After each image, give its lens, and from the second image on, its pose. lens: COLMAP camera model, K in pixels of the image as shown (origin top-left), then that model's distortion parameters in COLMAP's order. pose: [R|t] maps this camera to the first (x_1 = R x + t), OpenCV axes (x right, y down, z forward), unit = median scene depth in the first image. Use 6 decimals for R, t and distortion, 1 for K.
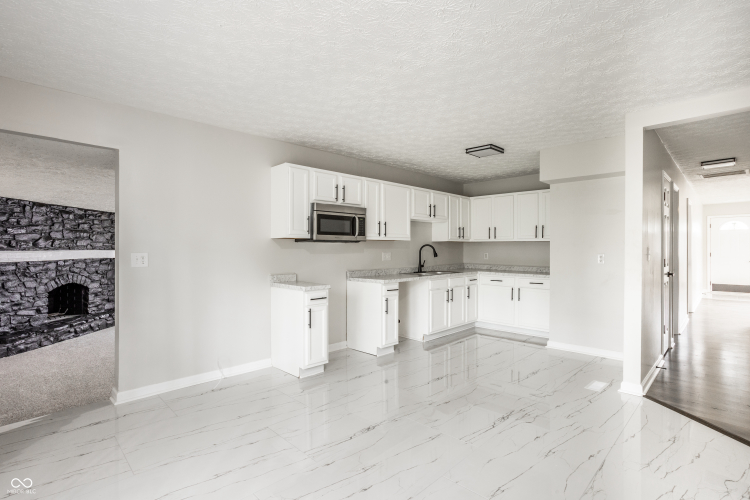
lens RADIAL K [[370.7, 0, 375.0], [0, 370.7, 250.0], [0, 0, 1]] dist [-0.051467, 0.034921]
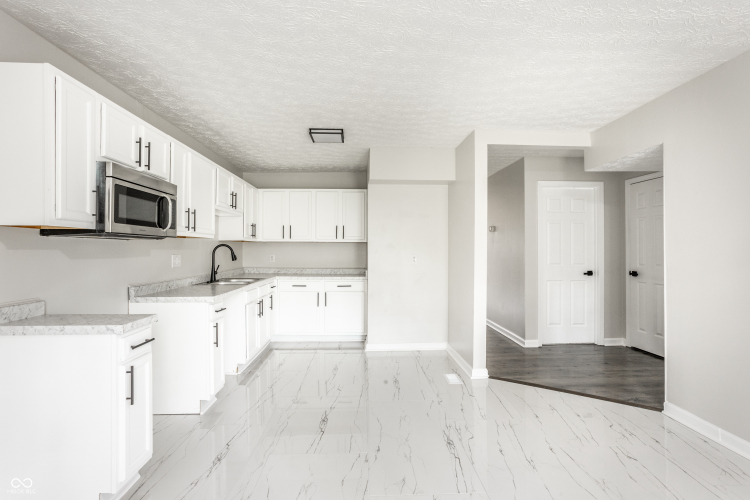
lens RADIAL K [[370.7, 0, 375.0], [0, 370.7, 250.0], [0, 0, 1]] dist [-0.051467, 0.034921]
pose [[0.679343, 0.000994, 0.733820, -0.252010], [0.002110, 0.999992, -0.003307, 0.000013], [-0.733818, 0.003795, 0.679336, 0.326795]]
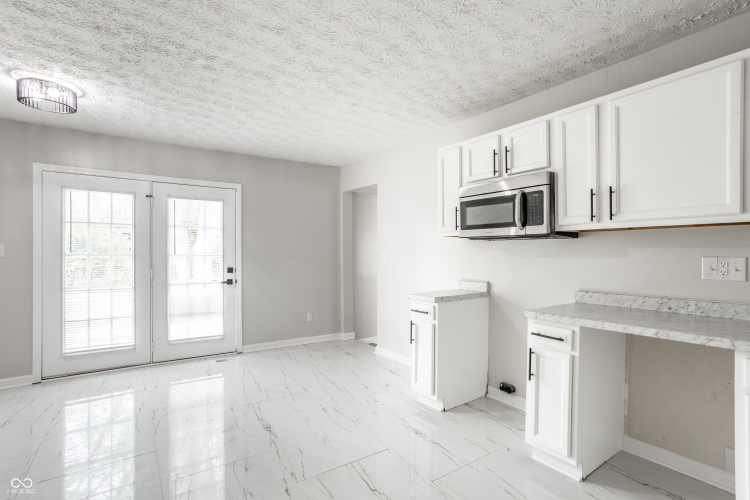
lens RADIAL K [[370.7, 0, 375.0], [0, 370.7, 250.0], [0, 0, 1]] dist [-0.051467, 0.034921]
pose [[-0.186218, -0.004316, -0.982499, 0.532862], [-0.002210, 0.999990, -0.003974, 0.001262], [0.982506, 0.001431, -0.186226, 0.856182]]
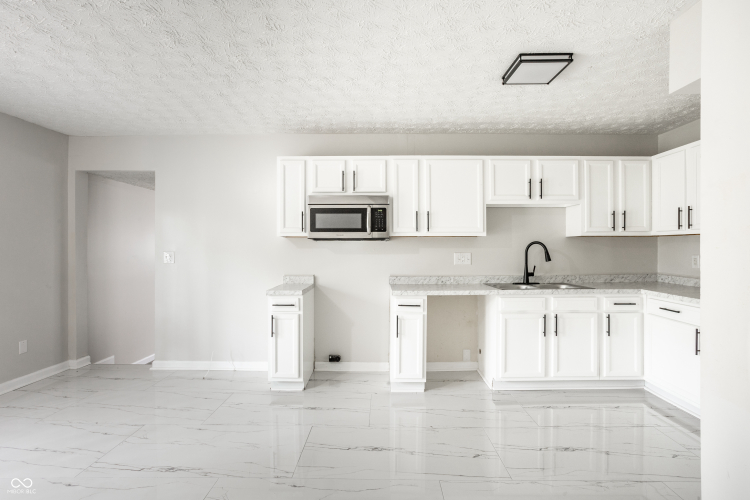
lens RADIAL K [[369.0, 0, 375.0], [0, 369.0, 250.0], [0, 0, 1]] dist [-0.058109, 0.034928]
pose [[0.698701, -0.002047, -0.715411, 0.503582], [-0.001475, 0.999990, -0.004301, 0.003722], [0.715413, 0.004060, 0.698690, 0.444500]]
